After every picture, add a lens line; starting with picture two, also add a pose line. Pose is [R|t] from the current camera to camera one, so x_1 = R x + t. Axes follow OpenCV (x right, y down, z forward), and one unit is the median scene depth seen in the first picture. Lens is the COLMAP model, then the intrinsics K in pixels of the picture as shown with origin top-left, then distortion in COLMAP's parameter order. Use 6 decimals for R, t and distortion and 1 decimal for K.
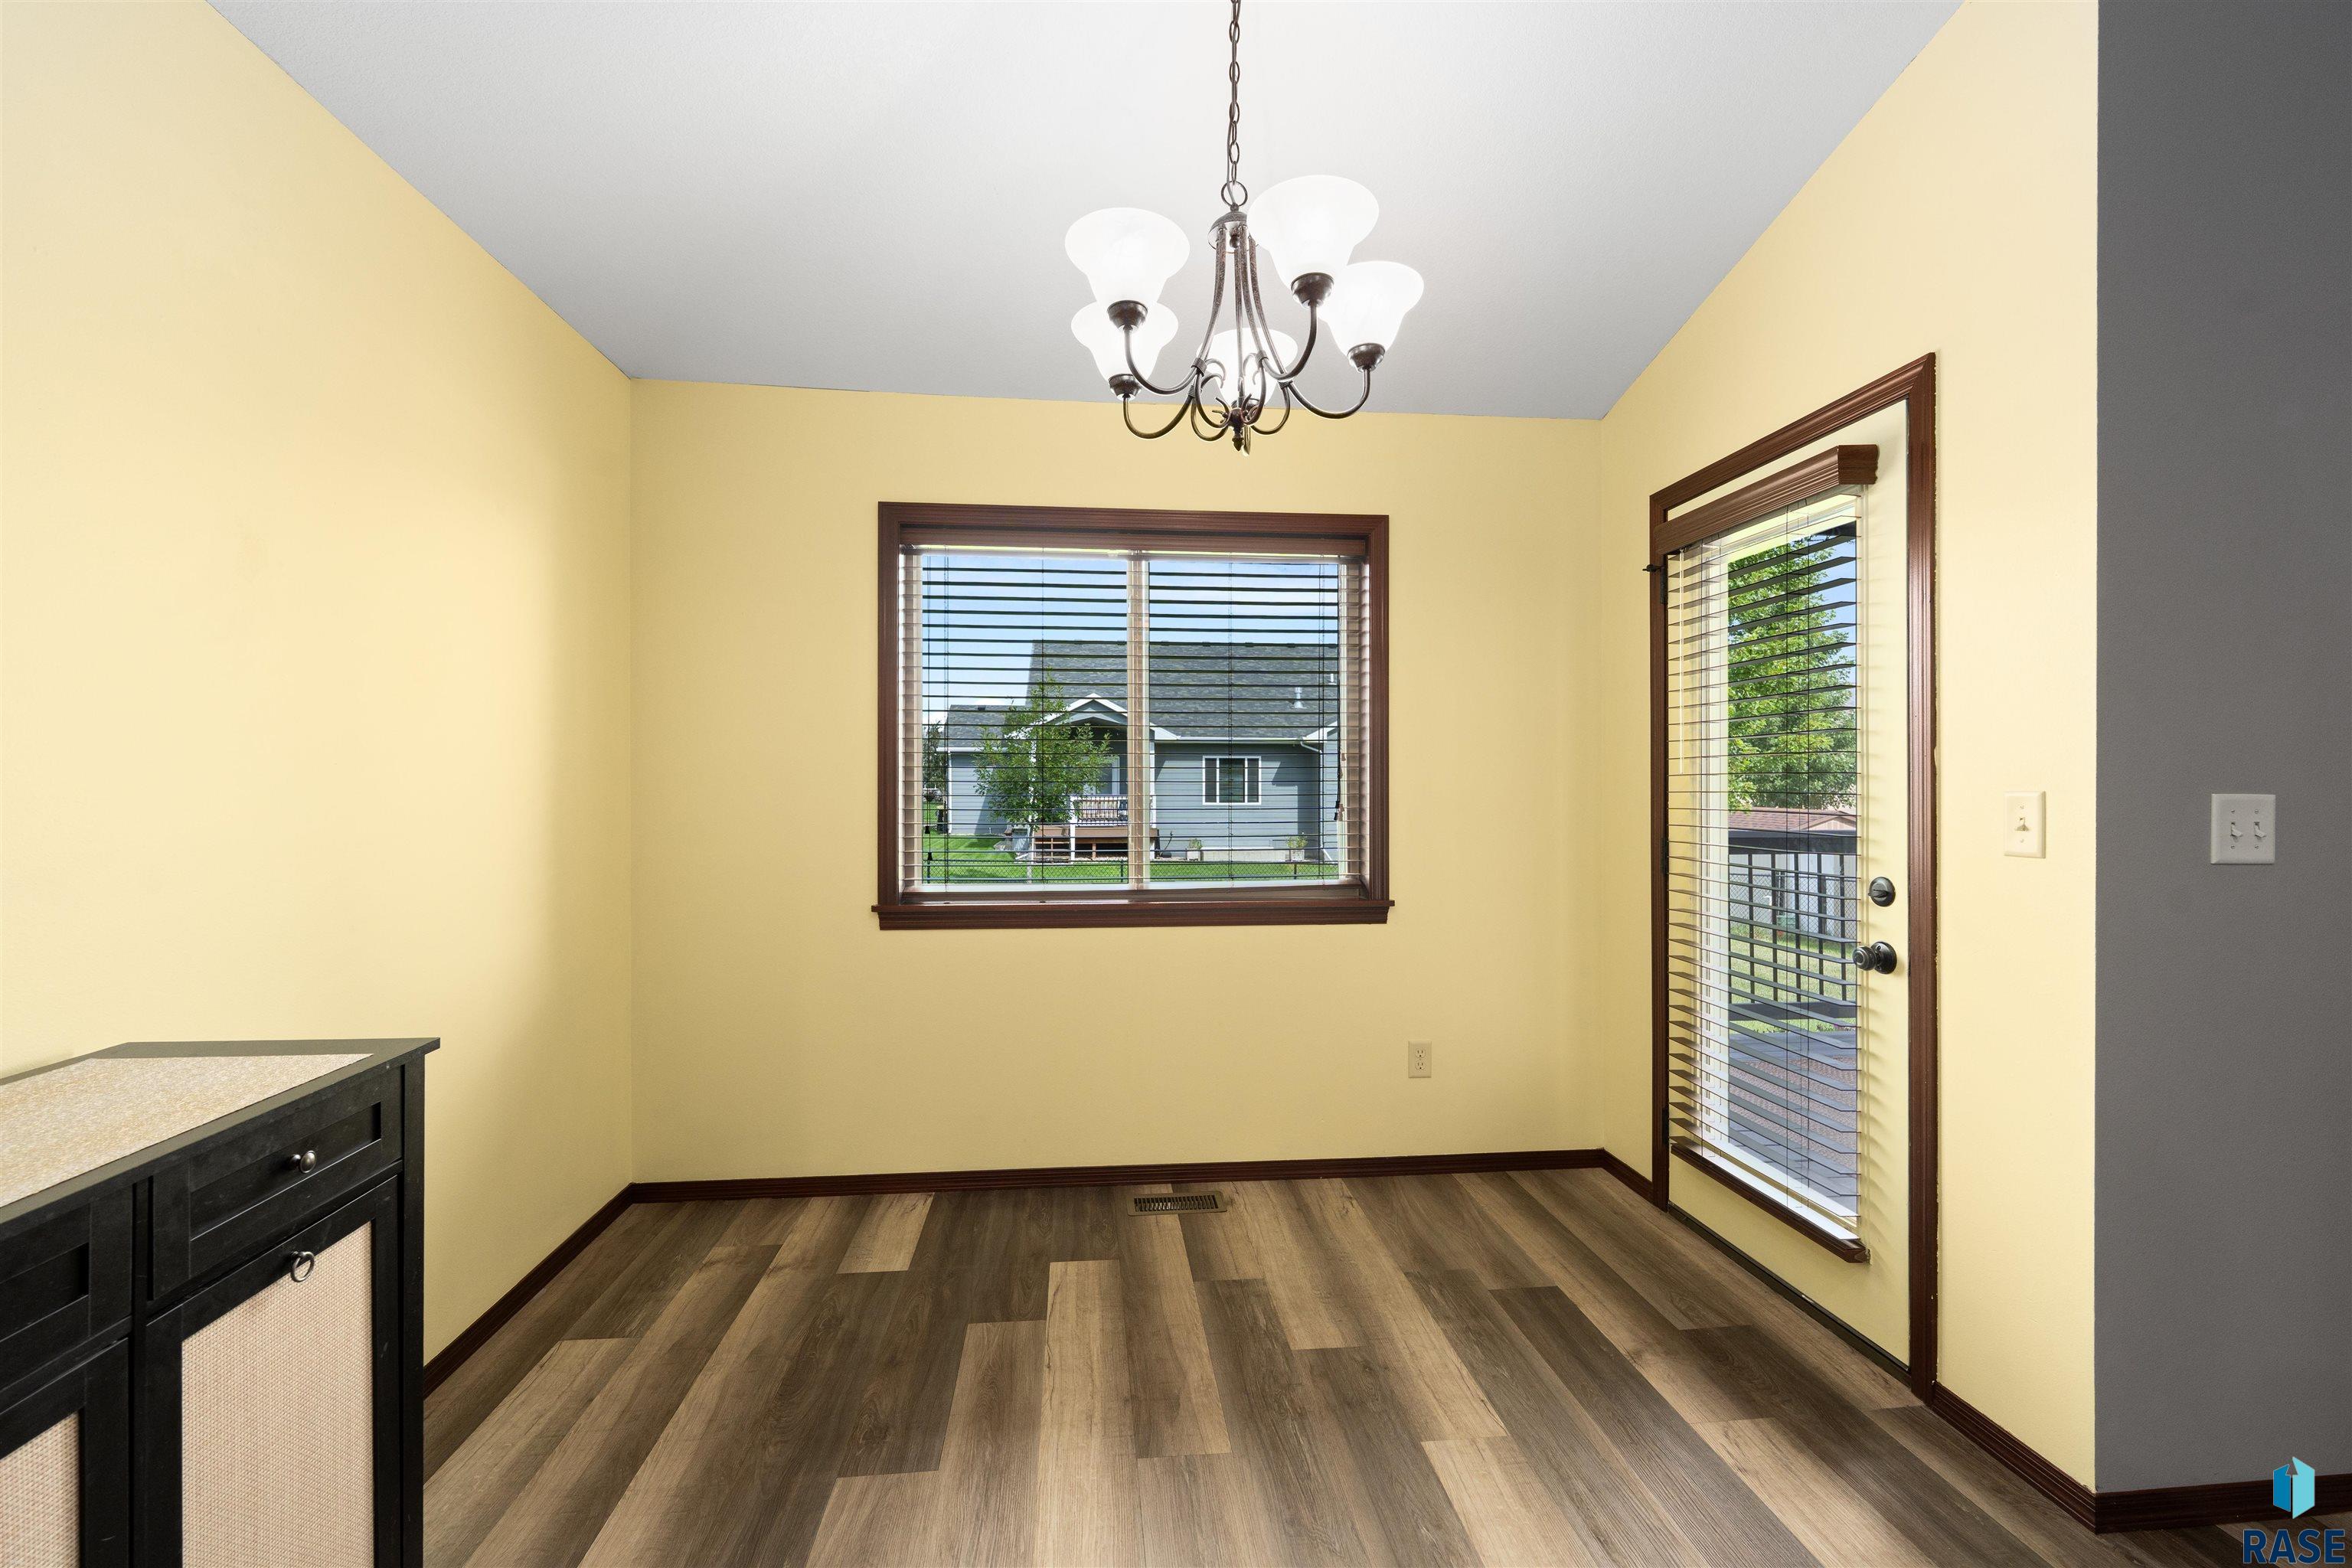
lens RADIAL K [[930.7, 0, 1129.4], [0, 930.7, 787.3], [0, 0, 1]] dist [0.000990, -0.000083]
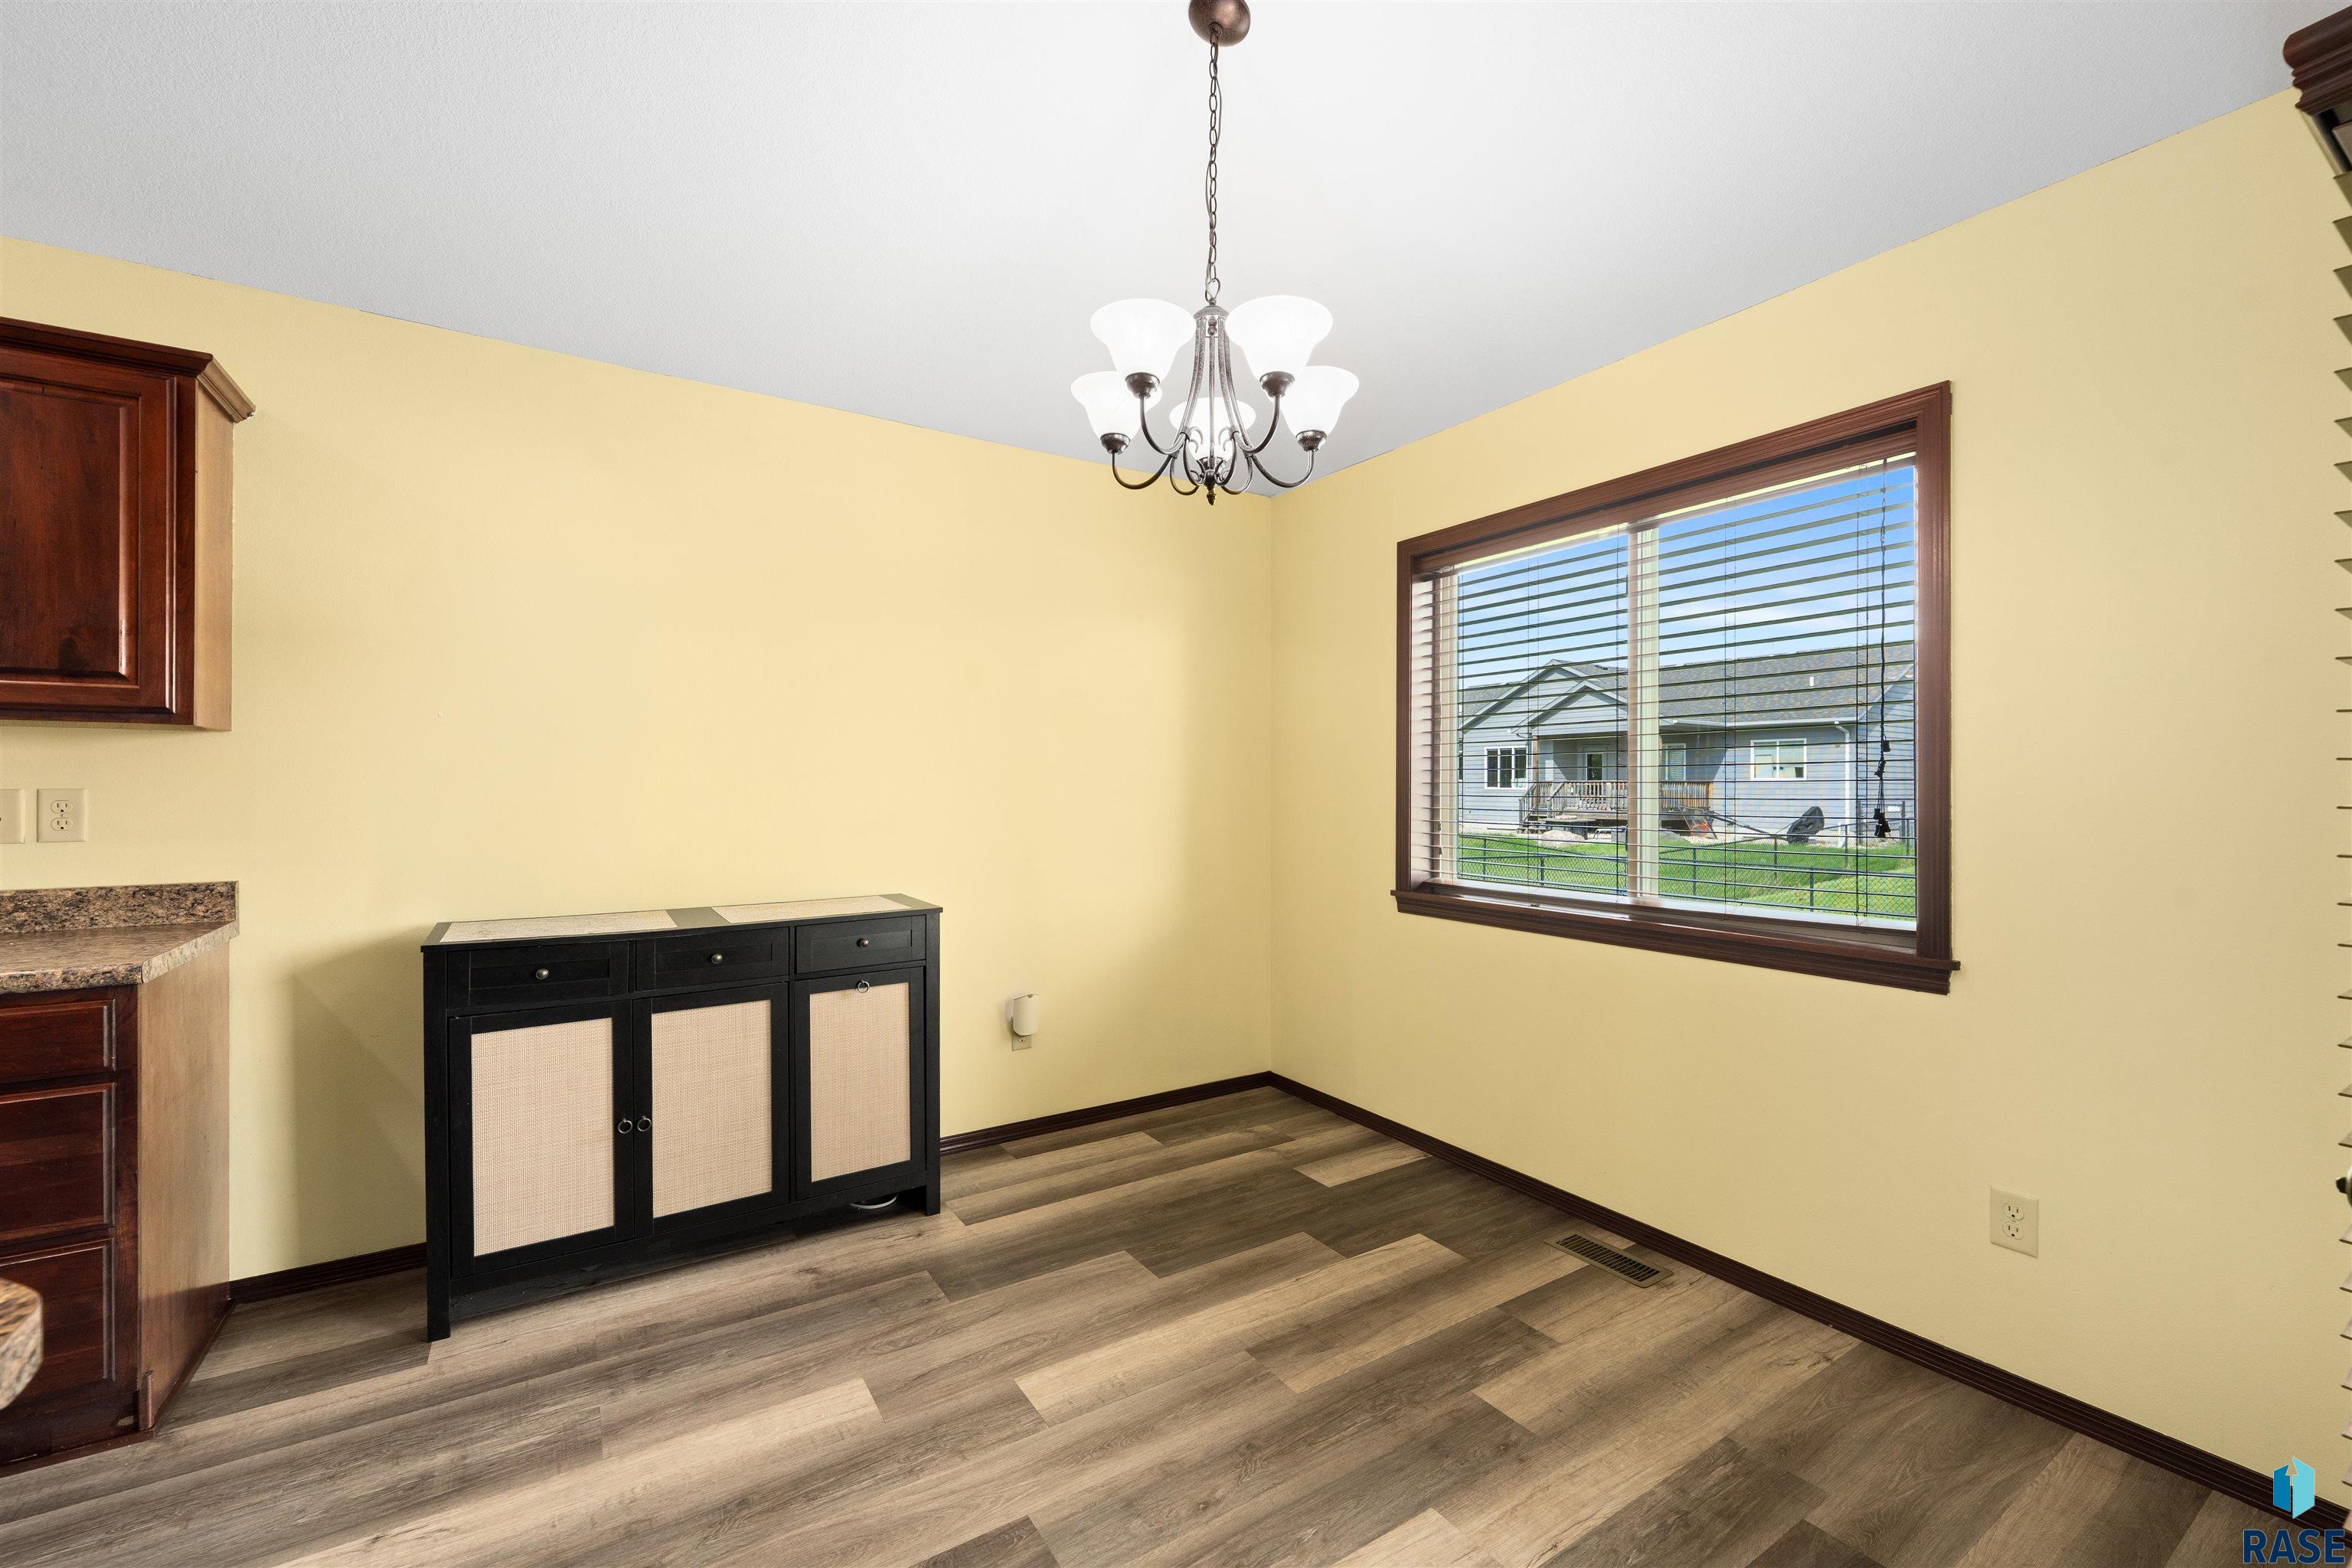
lens RADIAL K [[908.2, 0, 1176.0], [0, 908.2, 784.0], [0, 0, 1]] dist [-0.002340, -0.000453]
pose [[0.490431, -0.000996, -0.871479, 0.628570], [-0.002672, 0.999993, -0.002646, -0.001238], [0.871476, 0.003626, 0.490425, 0.224505]]
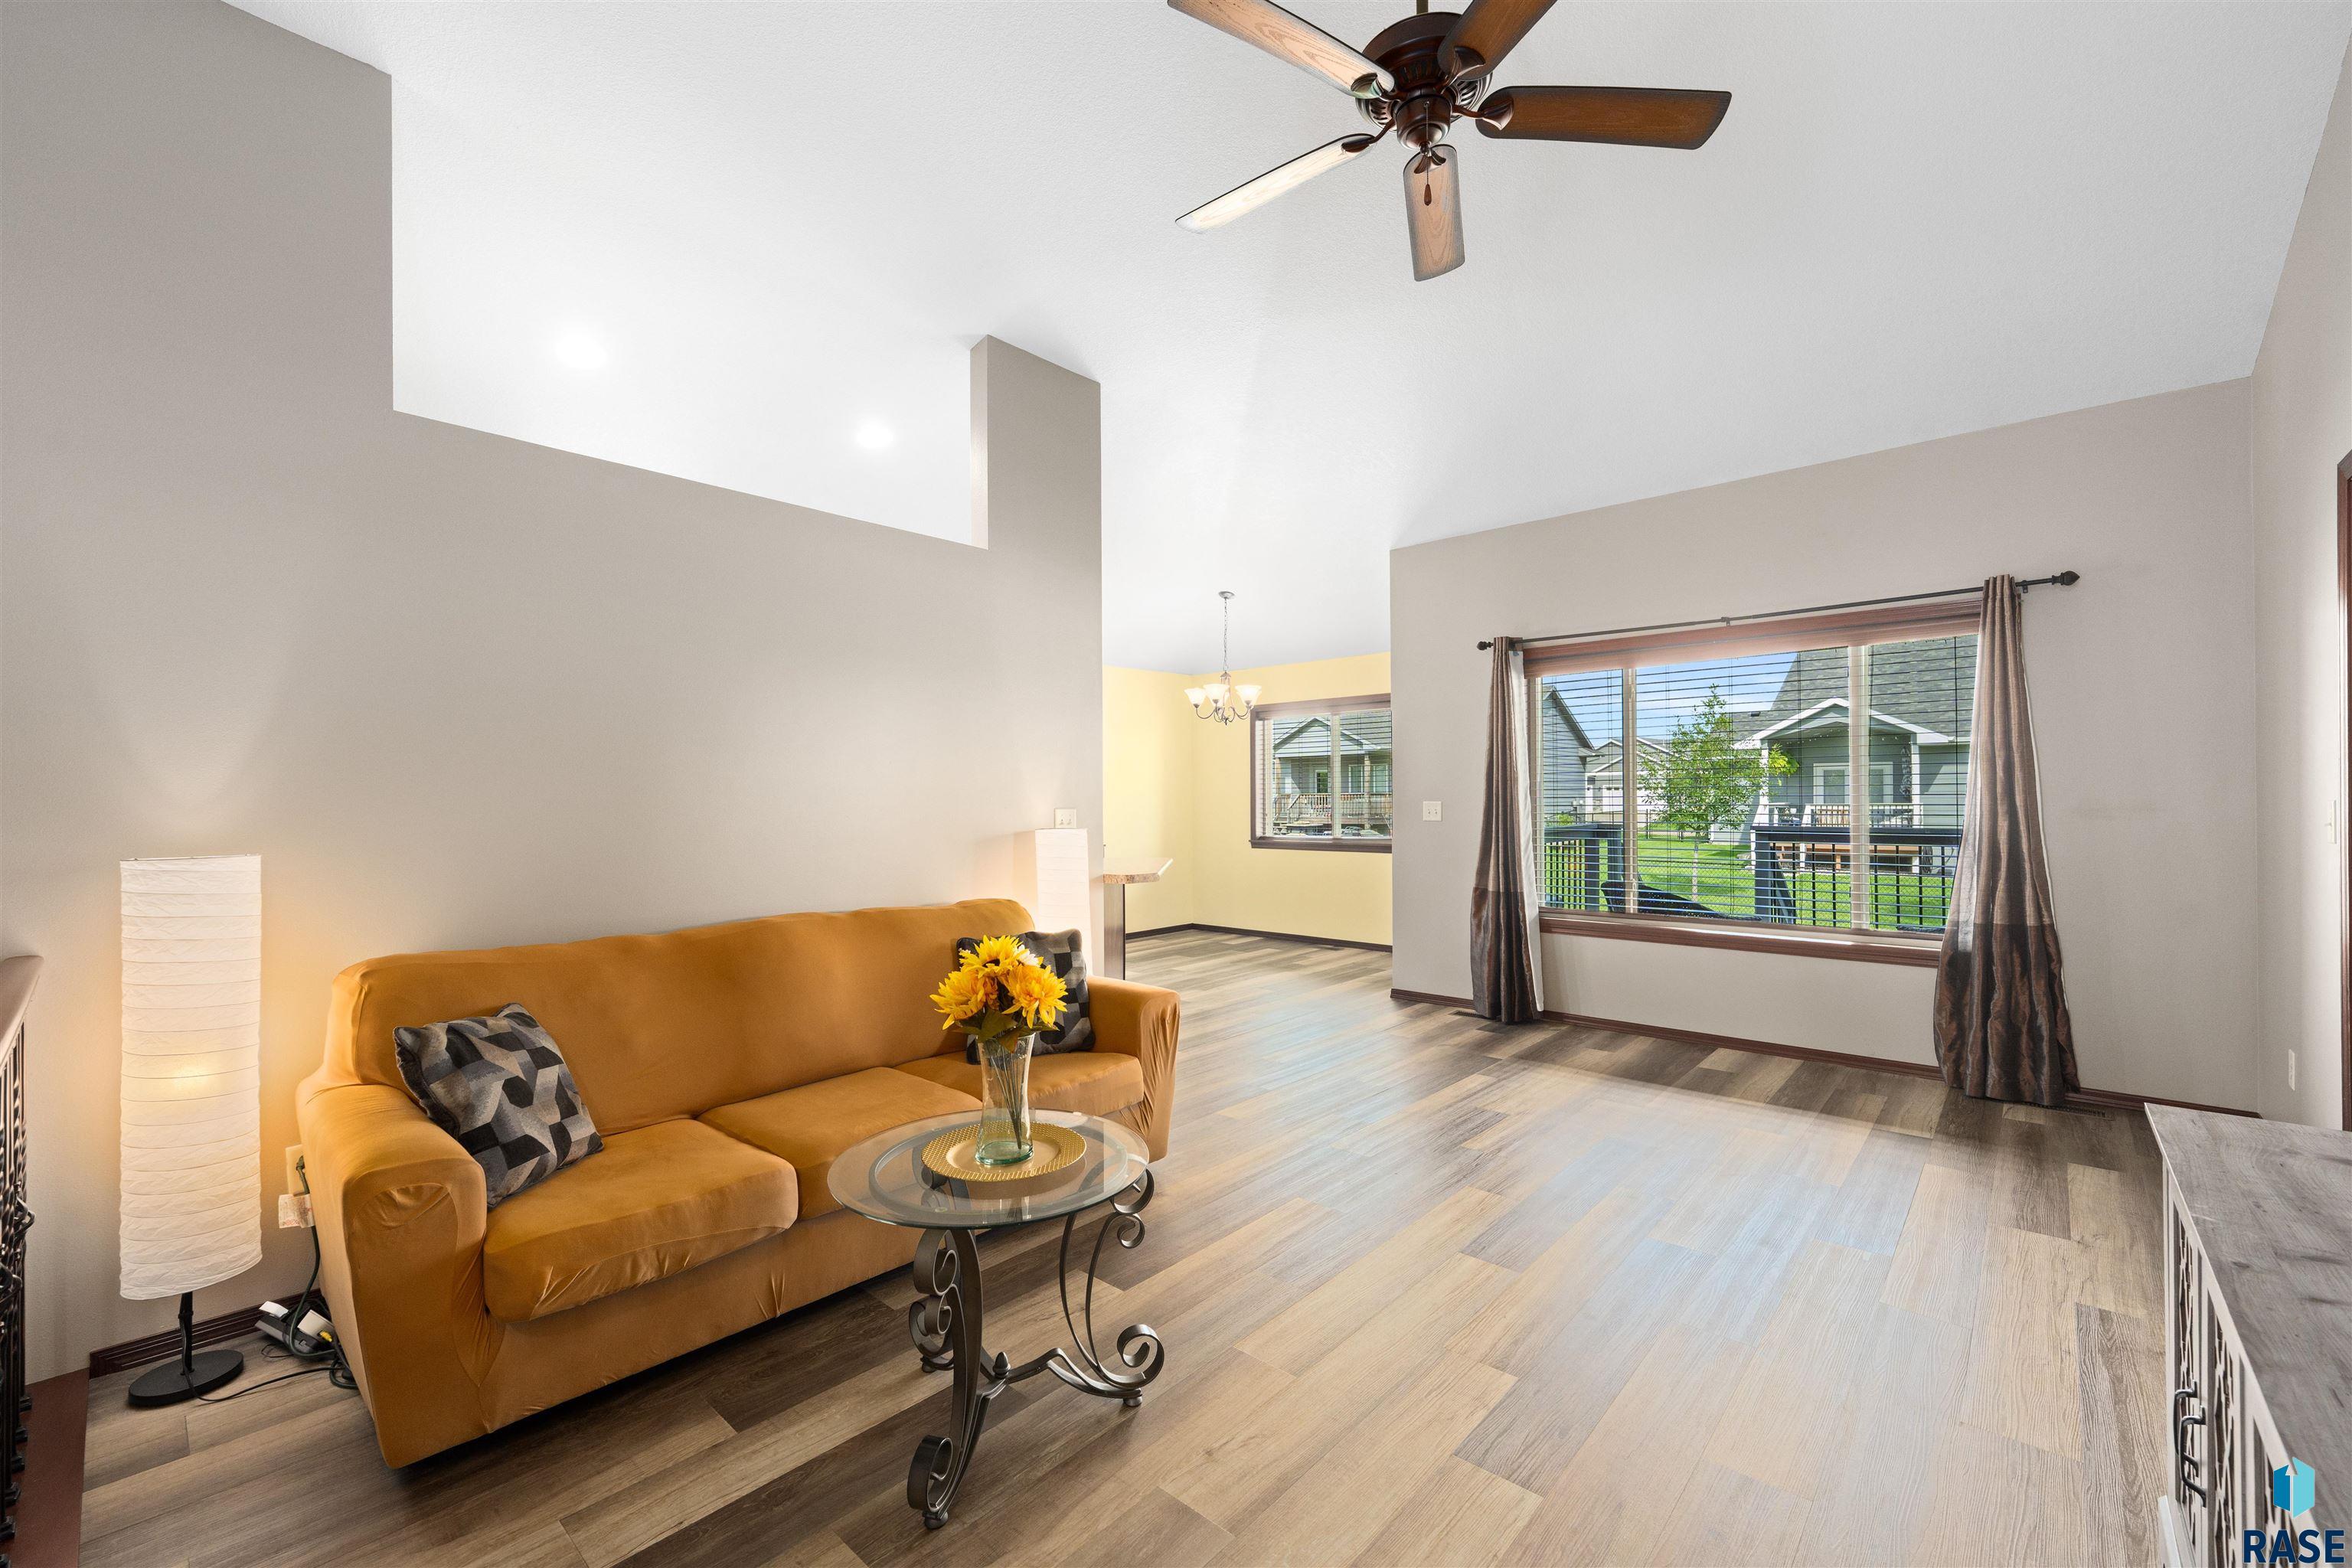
lens RADIAL K [[954.3, 0, 1176.6], [0, 954.3, 781.2], [0, 0, 1]] dist [-0.000380, -0.000216]
pose [[0.712510, -0.016480, -0.701469, 1.865934], [0.004451, 0.999810, -0.018969, -0.004616], [0.701648, 0.010393, 0.712448, -1.473235]]
